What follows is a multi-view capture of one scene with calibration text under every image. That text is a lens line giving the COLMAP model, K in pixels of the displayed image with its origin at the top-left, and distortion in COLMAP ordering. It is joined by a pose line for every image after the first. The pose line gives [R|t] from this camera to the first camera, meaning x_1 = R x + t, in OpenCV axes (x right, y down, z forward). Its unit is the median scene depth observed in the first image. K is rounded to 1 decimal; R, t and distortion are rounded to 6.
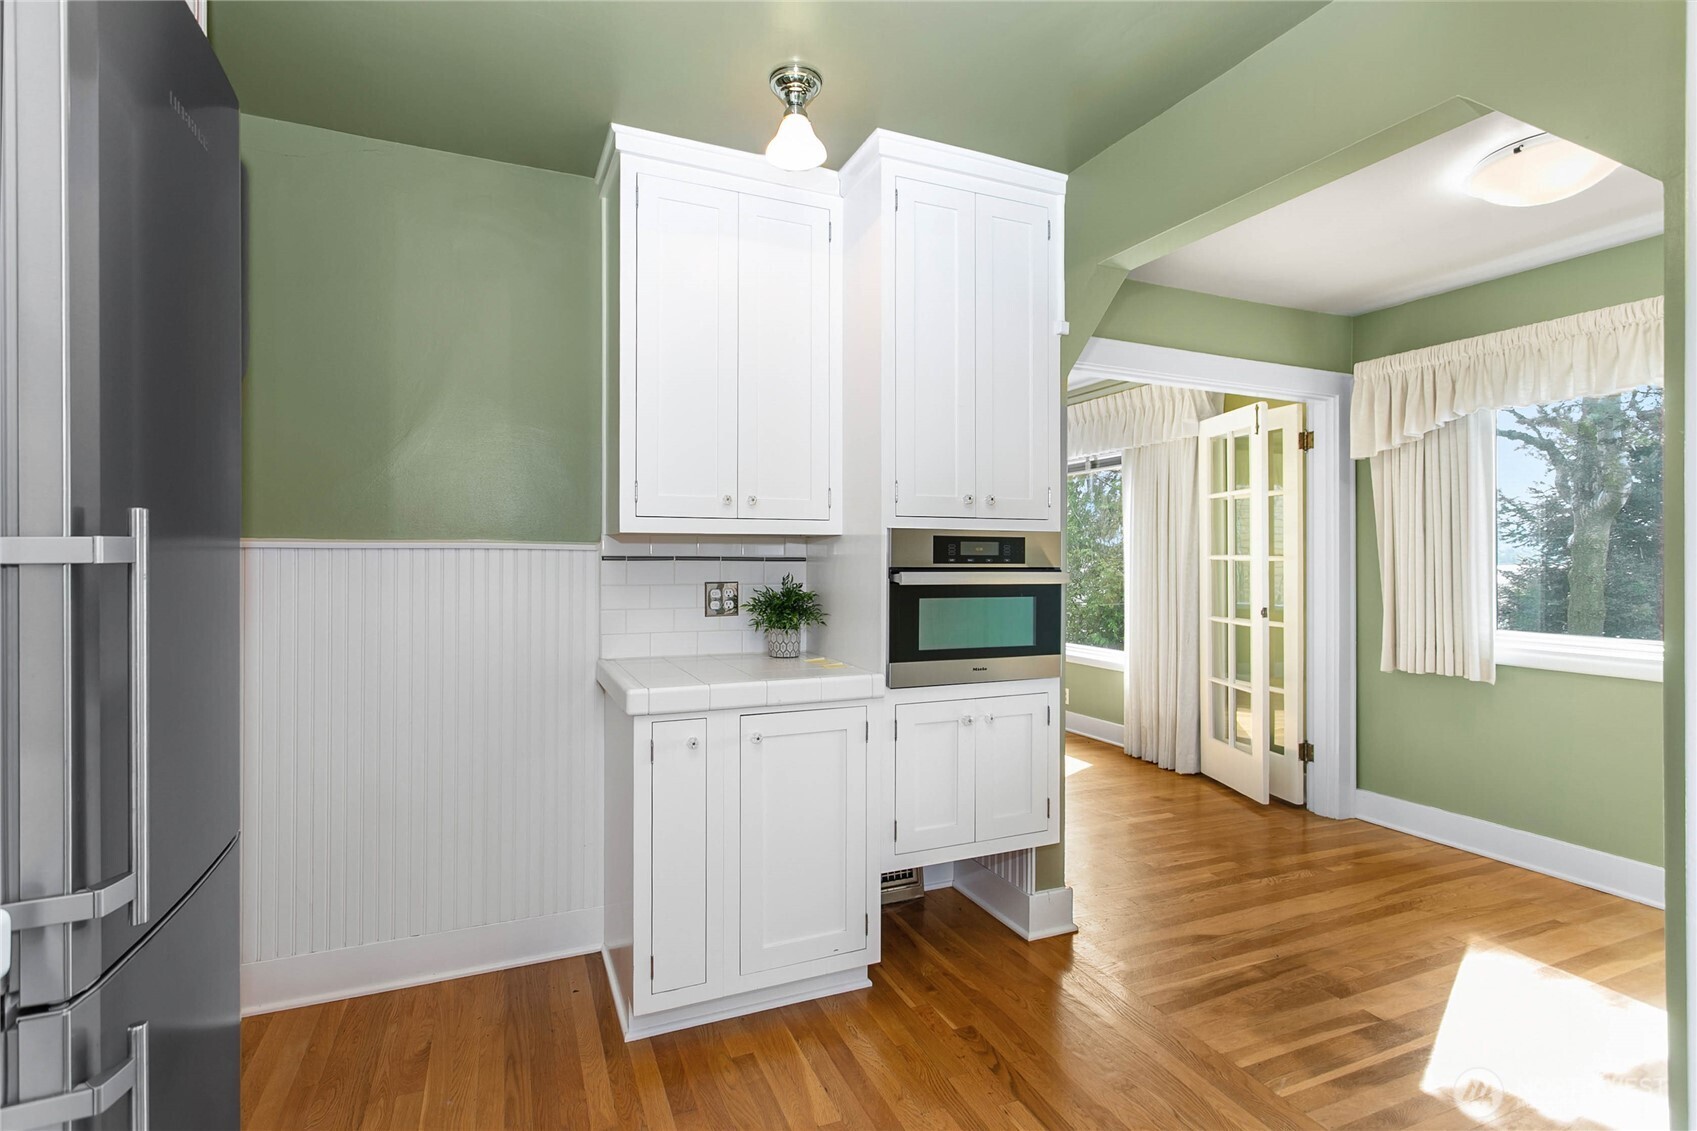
lens RADIAL K [[799.3, 0, 837.6], [0, 799.3, 560.5], [0, 0, 1]] dist [-0.005200, 0.002878]
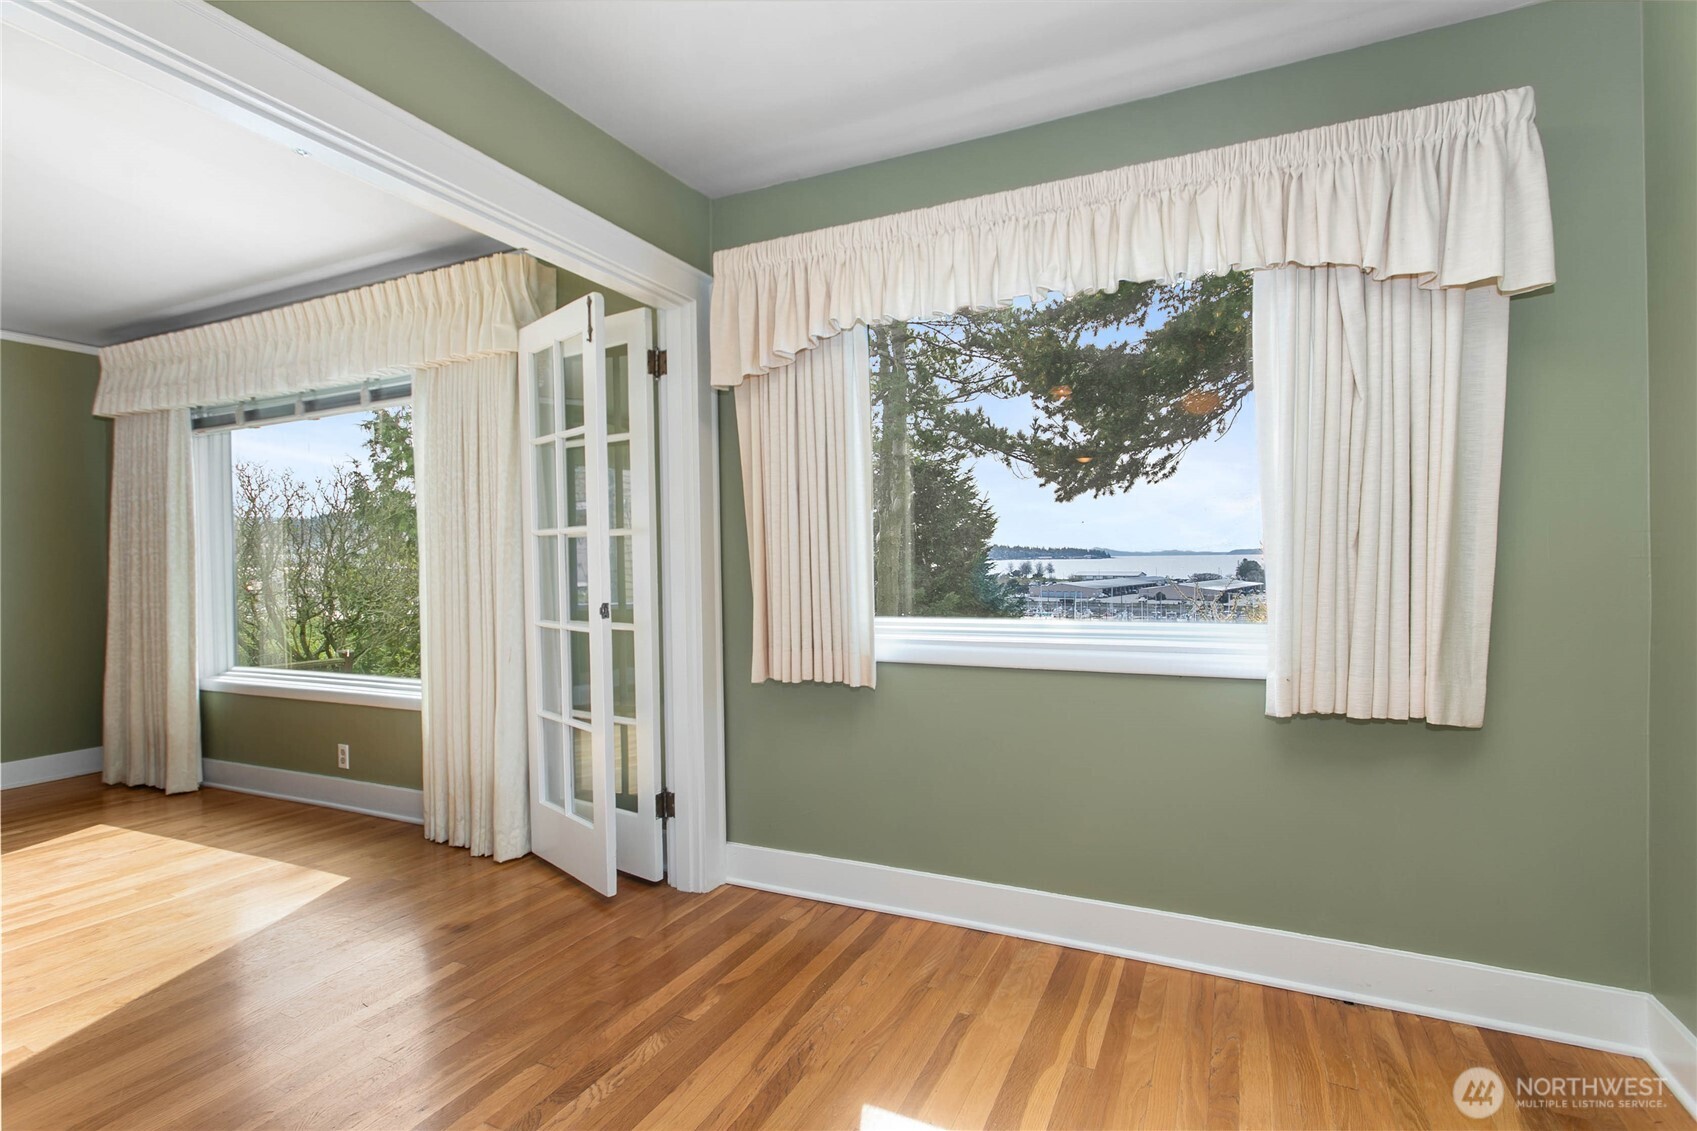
lens RADIAL K [[799.3, 0, 852.3], [0, 799.3, 566.5], [0, 0, 1]] dist [-0.005200, 0.002878]
pose [[0.746248, -0.016860, 0.665455, 0.258207], [0.015306, 0.999849, 0.008168, 0.027478], [-0.665492, 0.004090, 0.746394, 0.382798]]
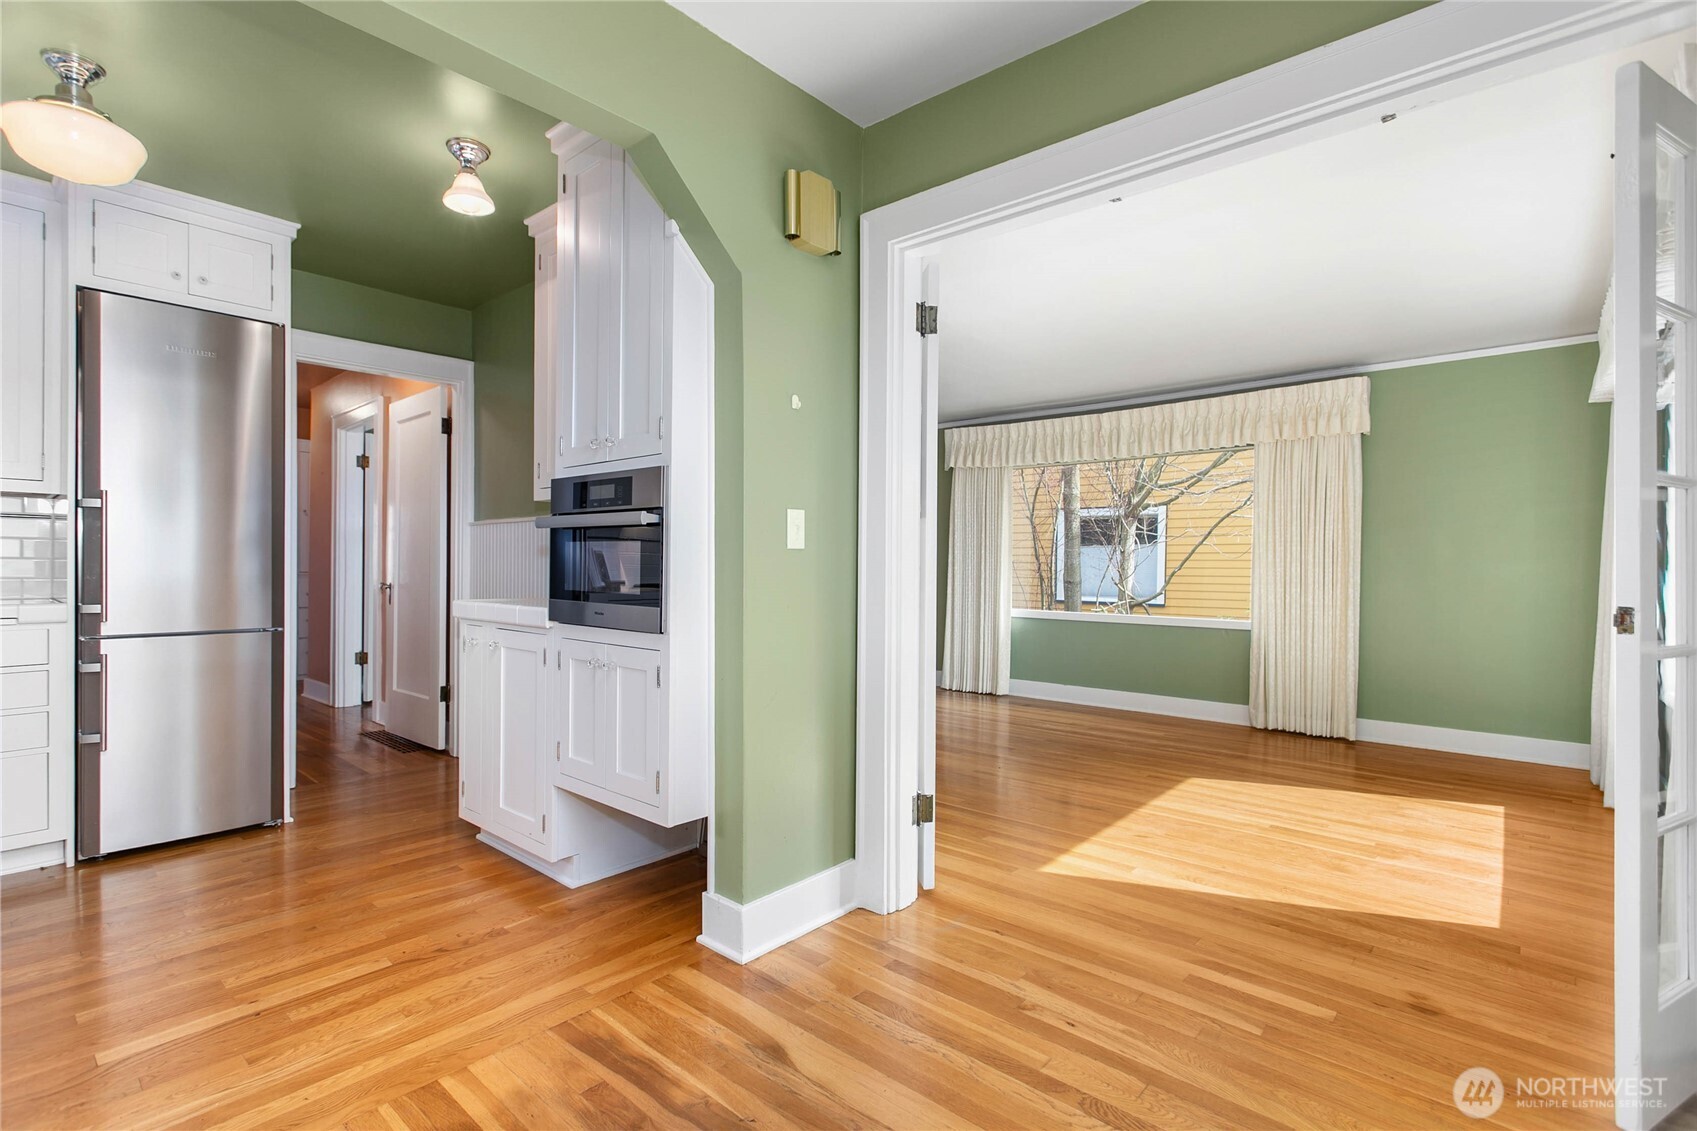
lens RADIAL K [[799.3, 0, 852.5], [0, 799.3, 568.1], [0, 0, 1]] dist [-0.005200, 0.002878]
pose [[0.438546, 0.002129, -0.898706, 0.749313], [-0.013981, 0.999892, -0.004453, 0.049463], [0.898600, 0.014518, 0.438529, 0.525585]]
